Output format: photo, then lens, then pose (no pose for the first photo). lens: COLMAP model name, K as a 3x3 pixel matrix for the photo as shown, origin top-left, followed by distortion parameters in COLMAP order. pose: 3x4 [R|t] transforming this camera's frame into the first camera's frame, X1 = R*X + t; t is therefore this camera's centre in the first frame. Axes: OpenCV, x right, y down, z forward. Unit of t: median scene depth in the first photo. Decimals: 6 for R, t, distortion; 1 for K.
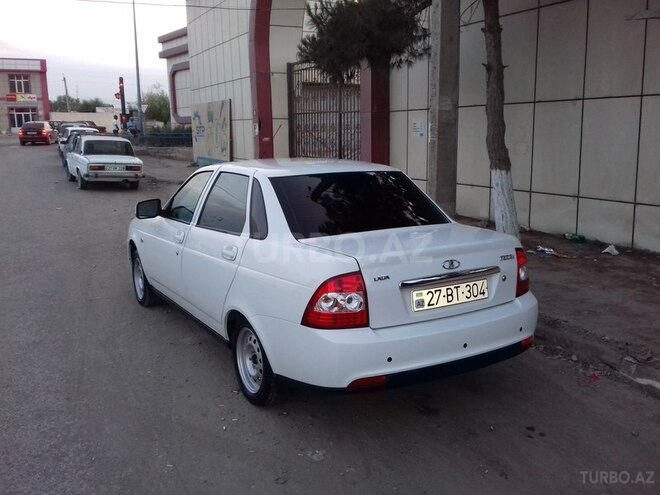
lens RADIAL K [[623.8, 0, 327.9], [0, 623.8, 247.3], [0, 0, 1]] dist [0.015822, 0.000000]
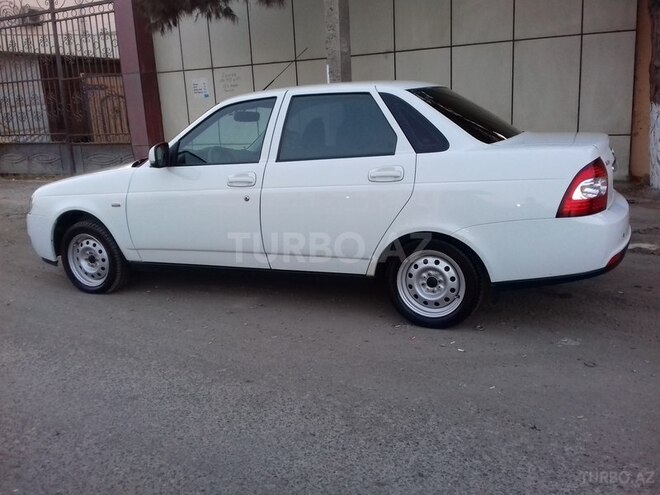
lens RADIAL K [[623.8, 0, 328.5], [0, 623.8, 245.1], [0, 0, 1]] dist [0.015822, 0.000000]
pose [[0.807075, -0.153810, 0.570063, -0.822617], [0.145594, 0.987504, 0.060315, 0.047138], [-0.572217, 0.034319, 0.819384, 0.336344]]
